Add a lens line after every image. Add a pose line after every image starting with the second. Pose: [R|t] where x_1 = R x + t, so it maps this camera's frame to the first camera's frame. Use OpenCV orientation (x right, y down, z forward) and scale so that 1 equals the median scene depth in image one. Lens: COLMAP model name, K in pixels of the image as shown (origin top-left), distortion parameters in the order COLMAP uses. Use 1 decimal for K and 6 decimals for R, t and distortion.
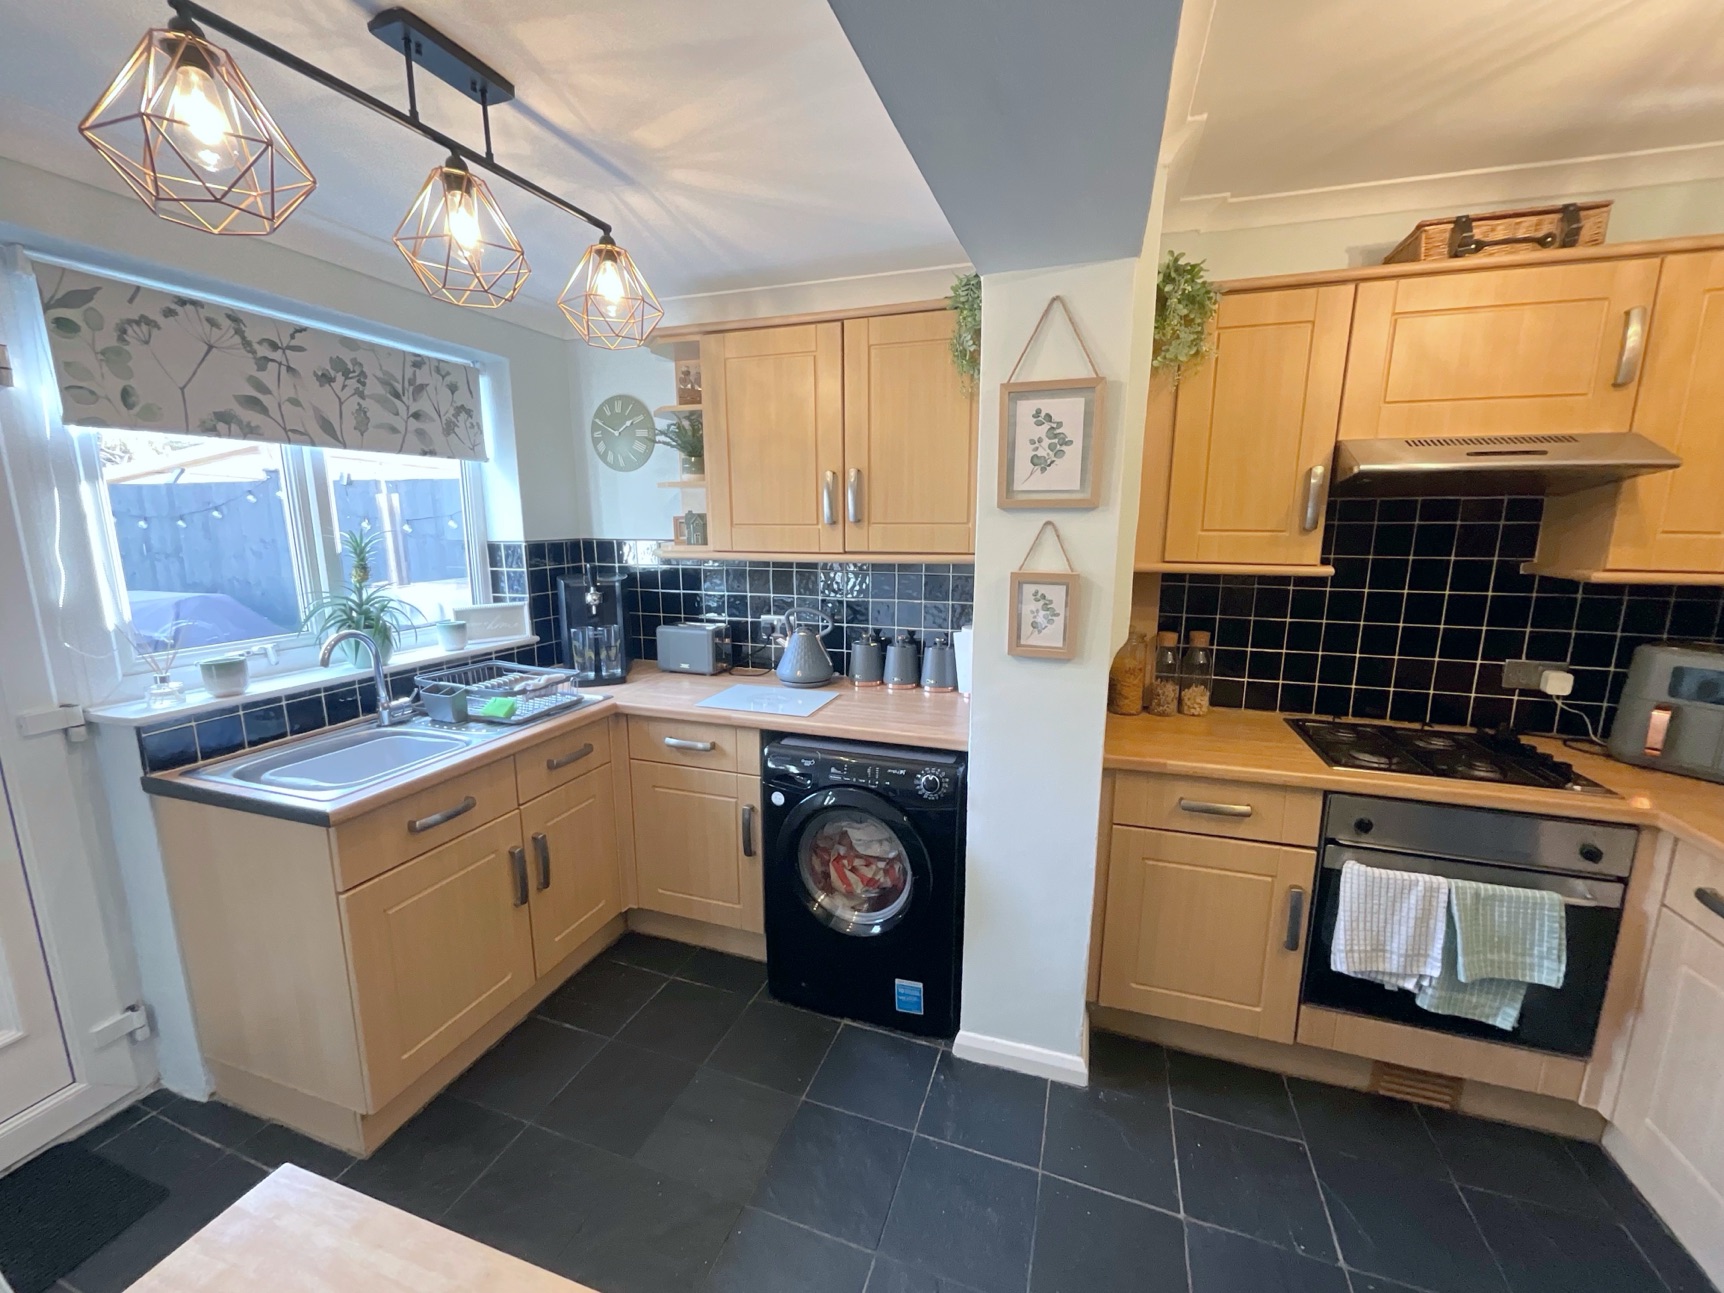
lens RADIAL K [[693.8, 0, 862.1], [0, 693.8, 643.2], [0, 0, 1]] dist [0.000261, -0.001149]
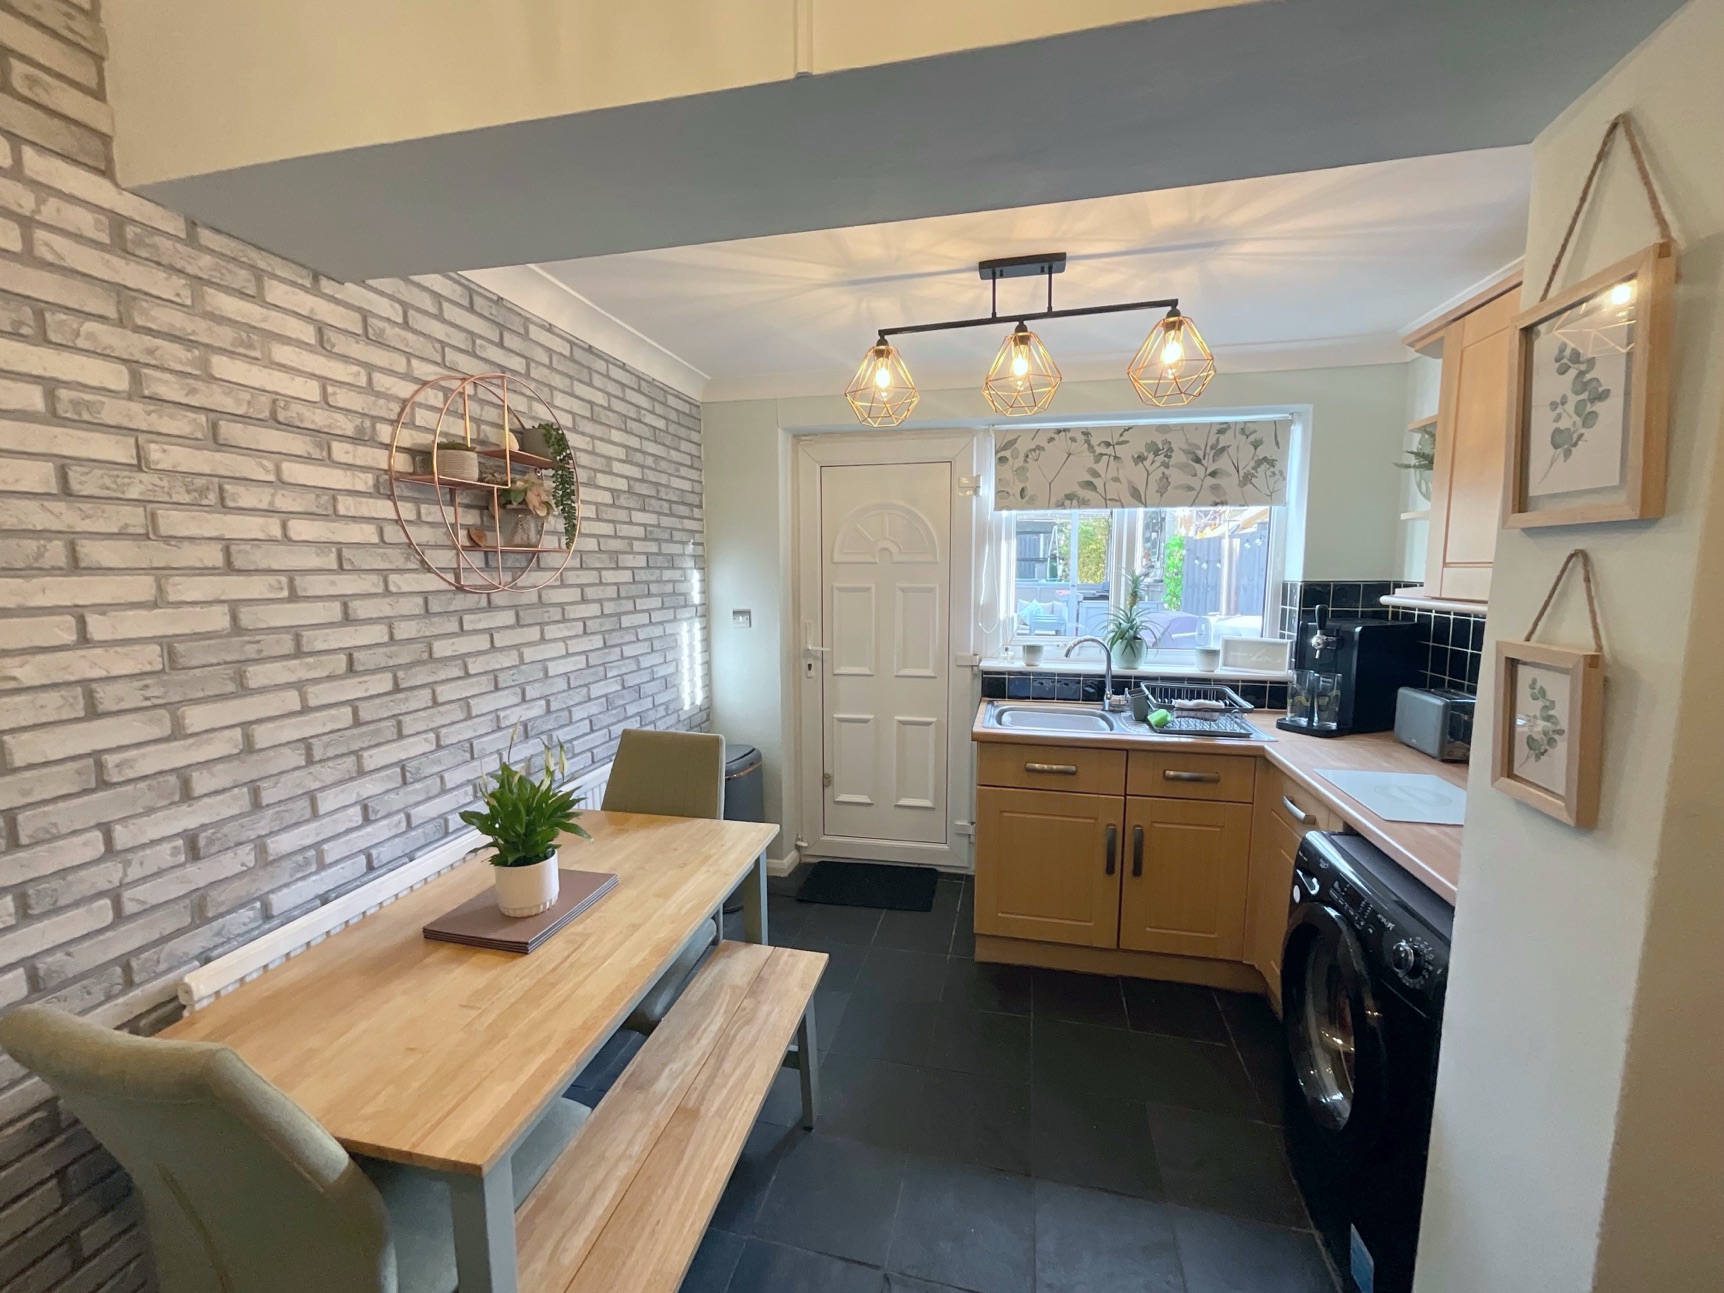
lens RADIAL K [[693.8, 0, 861.1], [0, 693.8, 644.1], [0, 0, 1]] dist [0.000261, -0.001149]
pose [[0.112128, 0.112608, -0.987293, 0.623424], [-0.175061, 0.980257, 0.091924, -0.052547], [0.978152, 0.162529, 0.129627, 0.361725]]
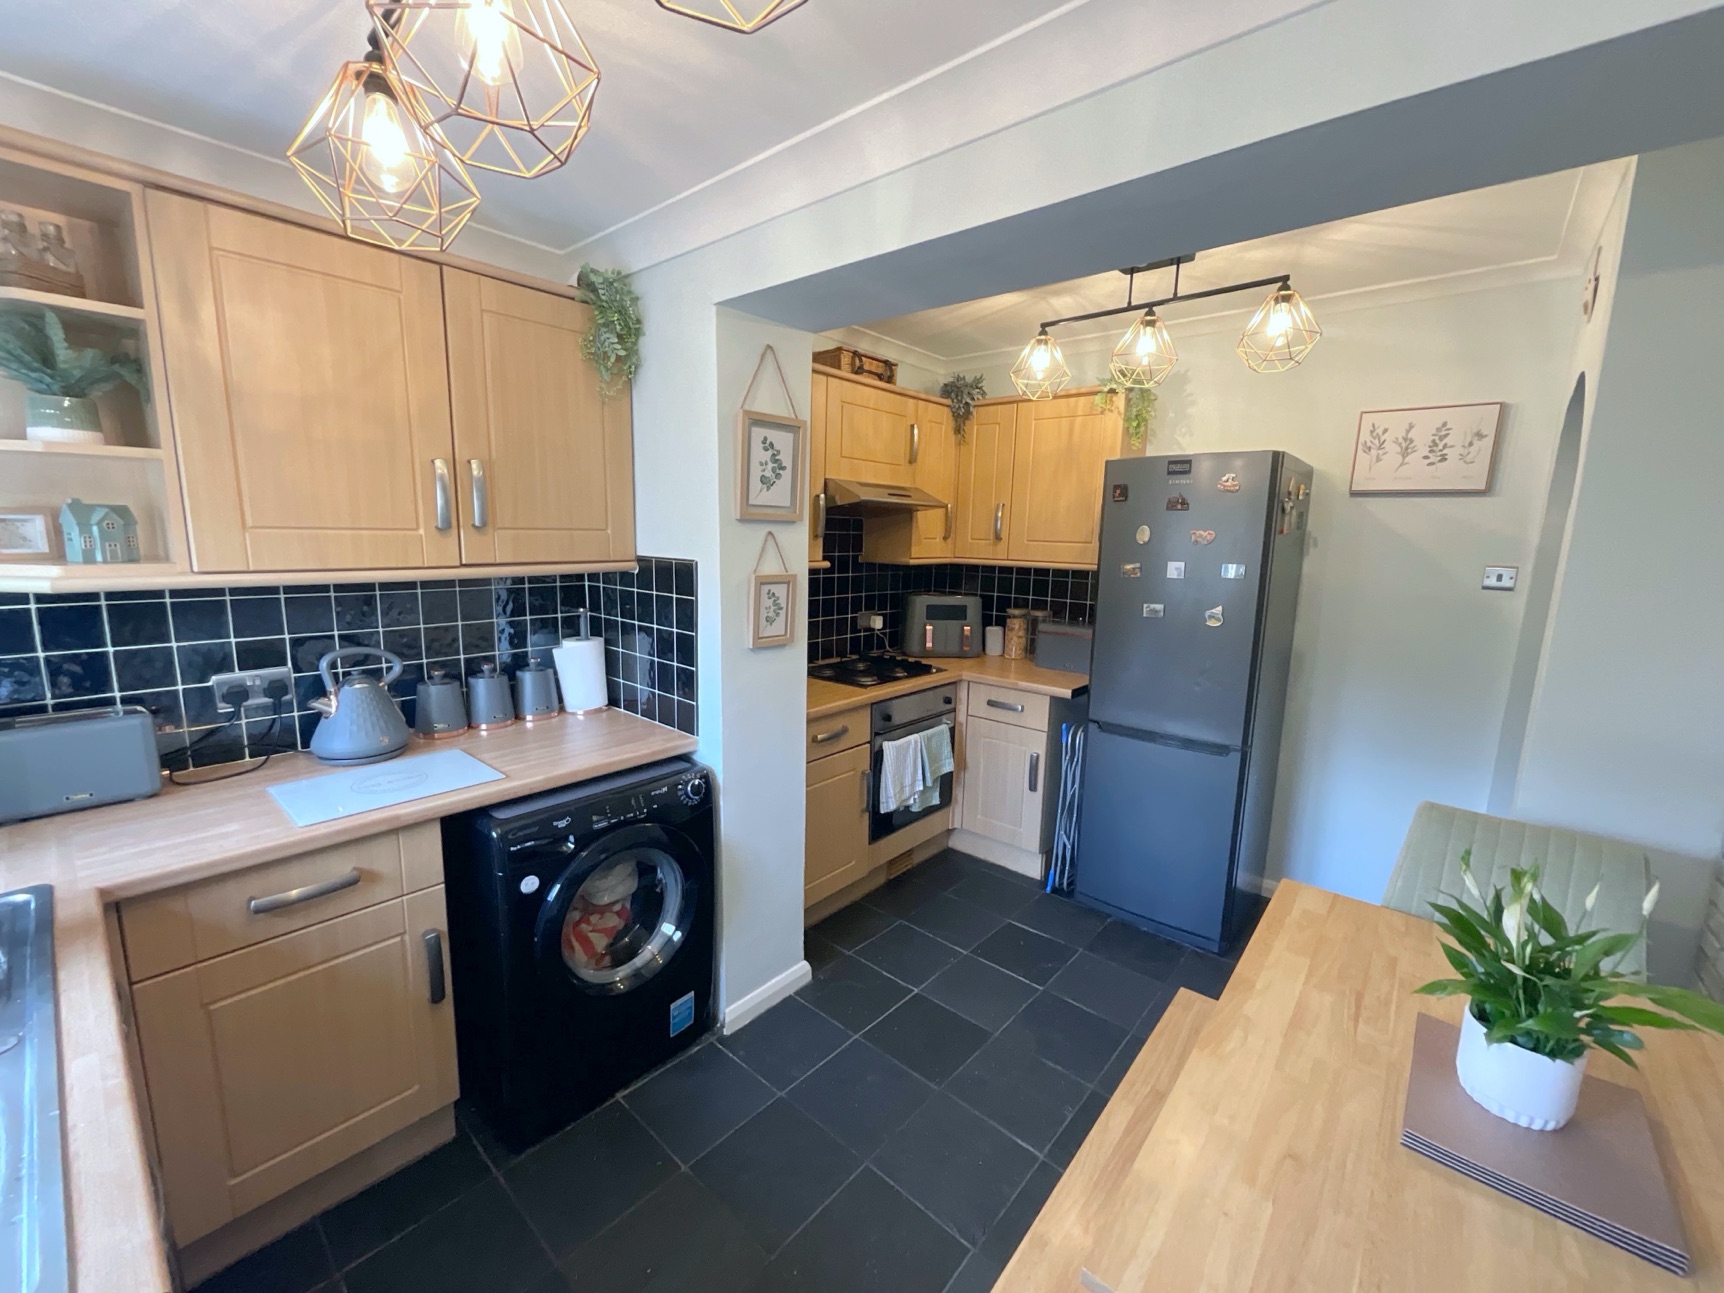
lens RADIAL K [[693.8, 0, 859.8], [0, 693.8, 643.9], [0, 0, 1]] dist [0.000261, -0.001149]
pose [[0.382792, -0.142588, 0.912765, -0.677362], [0.139322, 0.985627, 0.095542, -0.066389], [-0.913269, 0.090596, 0.397156, 0.344532]]
